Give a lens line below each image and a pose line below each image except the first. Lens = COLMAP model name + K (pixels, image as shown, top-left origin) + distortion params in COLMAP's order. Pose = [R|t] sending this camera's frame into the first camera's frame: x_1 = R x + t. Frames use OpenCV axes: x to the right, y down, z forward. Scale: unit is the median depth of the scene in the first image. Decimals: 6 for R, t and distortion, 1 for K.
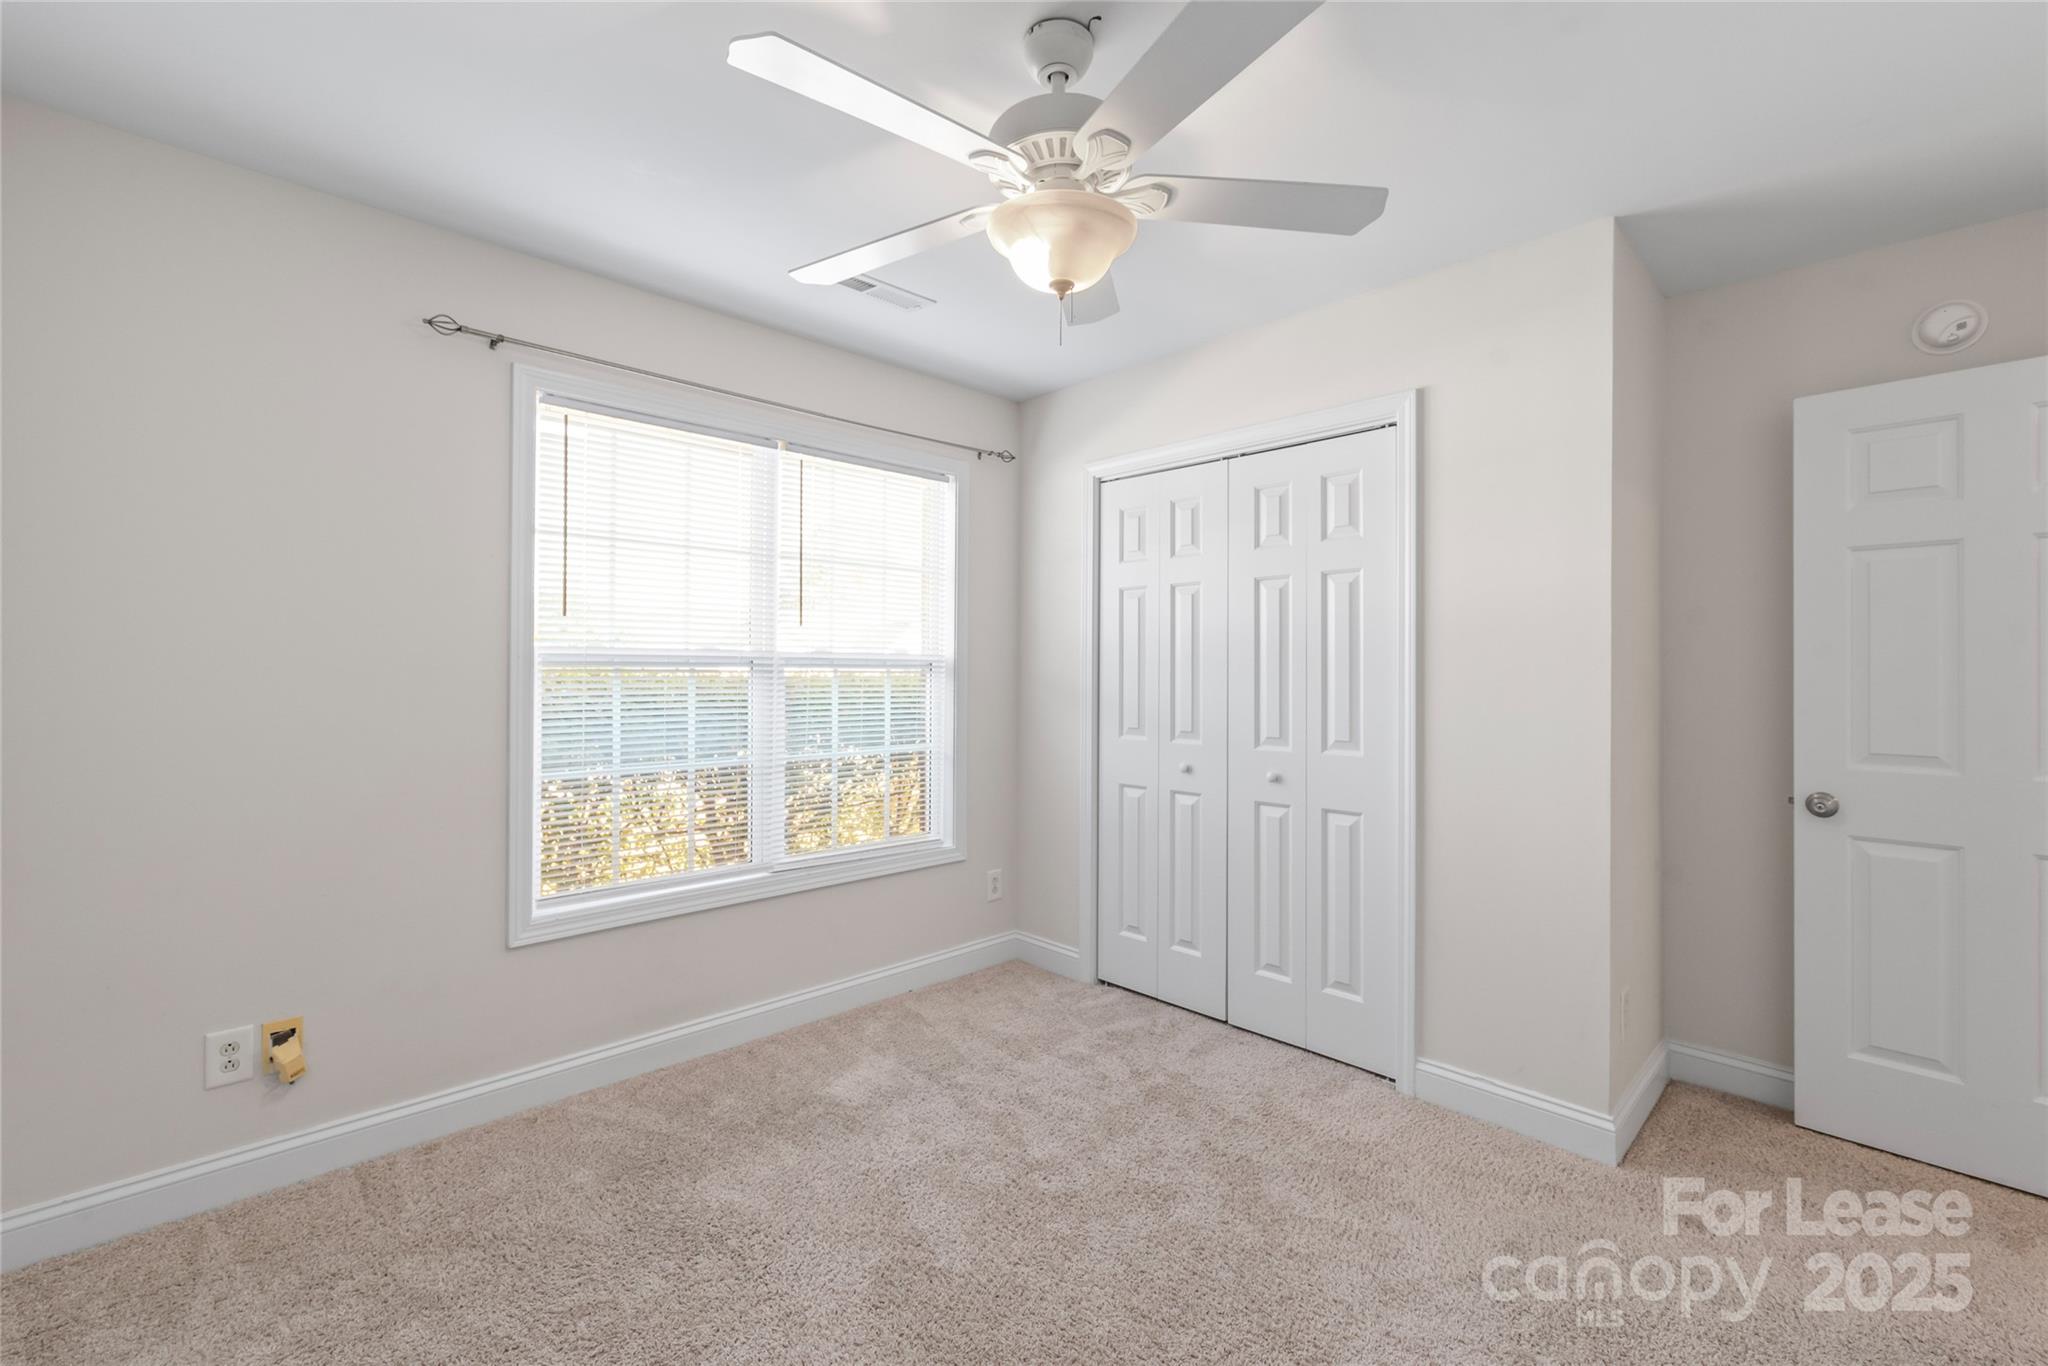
lens RADIAL K [[872.7, 0, 1022.7], [0, 872.7, 670.8], [0, 0, 1]] dist [0.001348, -0.000567]
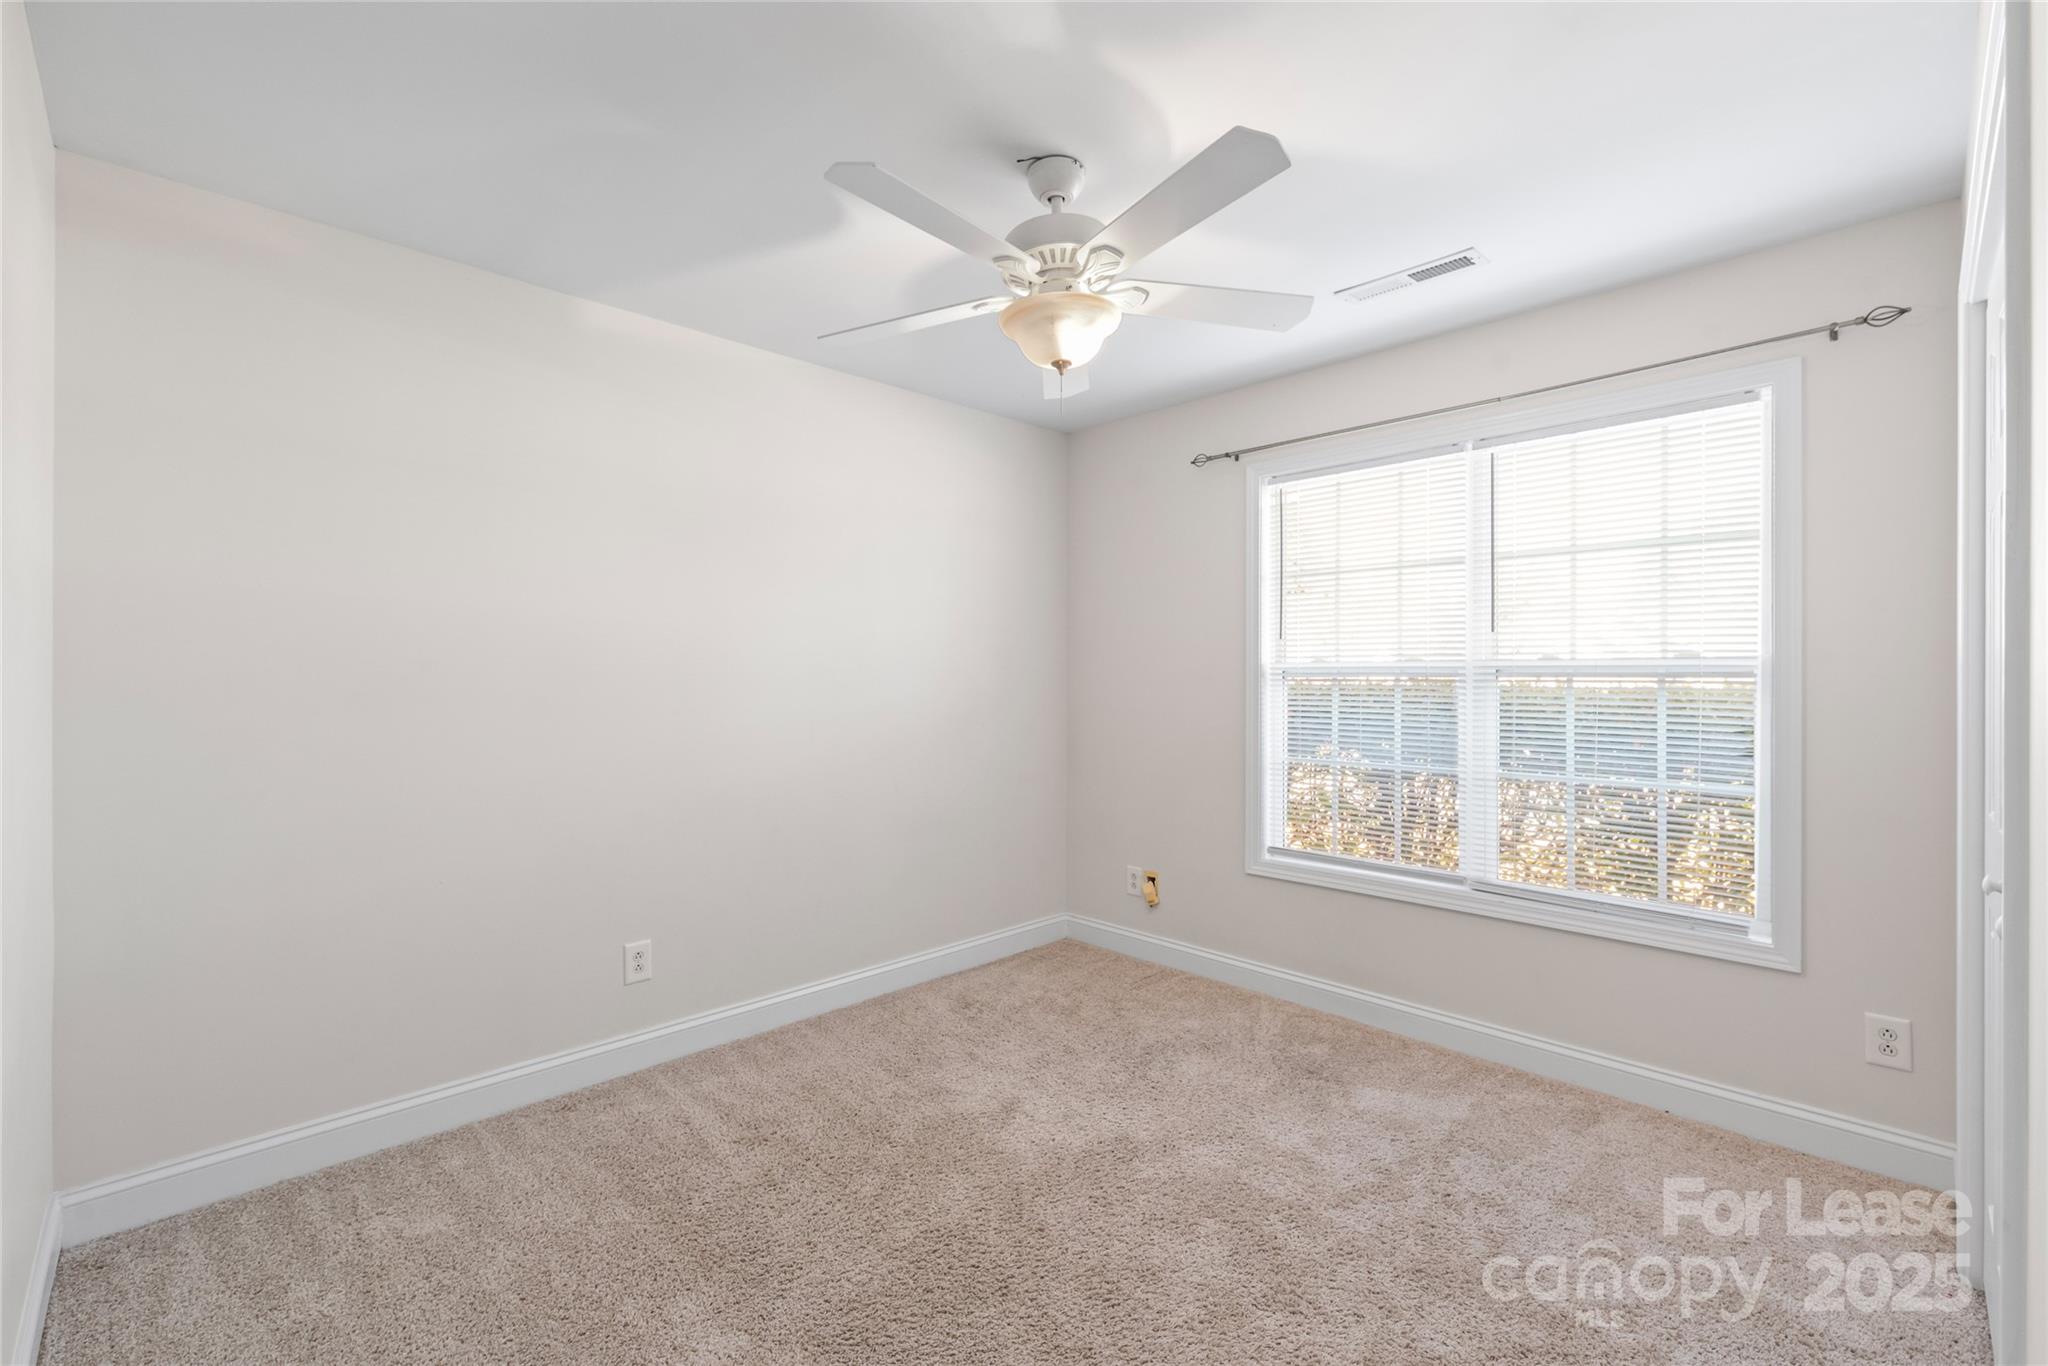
lens RADIAL K [[862.4, 0, 1024.0], [0, 862.4, 683.0], [0, 0, 1]] dist [0.001159, 0.000019]
pose [[0.013306, 0.000134, -0.999911, 0.675641], [-0.003270, 0.999995, 0.000090, 0.004895], [0.999906, 0.003269, 0.013307, 0.501359]]
